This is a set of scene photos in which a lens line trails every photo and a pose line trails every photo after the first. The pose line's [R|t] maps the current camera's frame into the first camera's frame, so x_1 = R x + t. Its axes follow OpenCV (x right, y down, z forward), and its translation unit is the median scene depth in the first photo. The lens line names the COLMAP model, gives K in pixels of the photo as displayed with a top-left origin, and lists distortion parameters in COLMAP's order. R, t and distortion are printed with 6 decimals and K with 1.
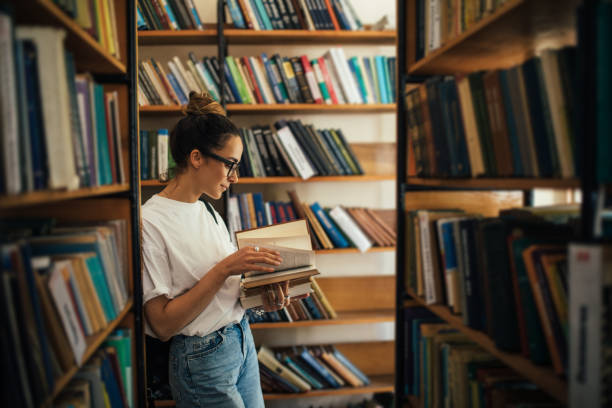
lens RADIAL K [[642.7, 0, 319.1], [0, 642.7, 240.8], [0, 0, 1]] dist [-0.019625, -0.002083]
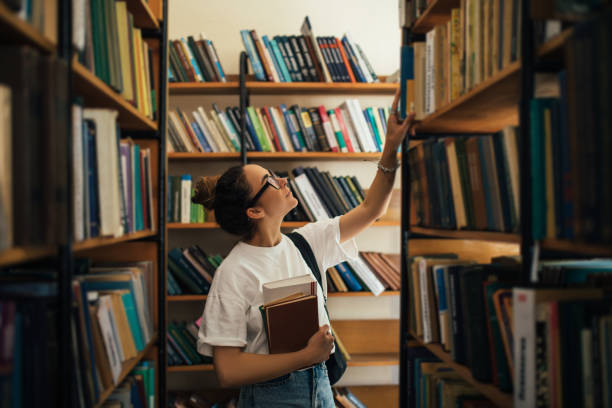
lens RADIAL K [[697.7, 0, 292.6], [0, 697.7, 244.8], [0, 0, 1]] dist [0.002315, -0.011192]
pose [[0.996898, 0.013083, -0.077604, 0.020852], [-0.017512, 0.998239, -0.056670, 0.002053], [0.076726, 0.057854, 0.995372, -0.122040]]
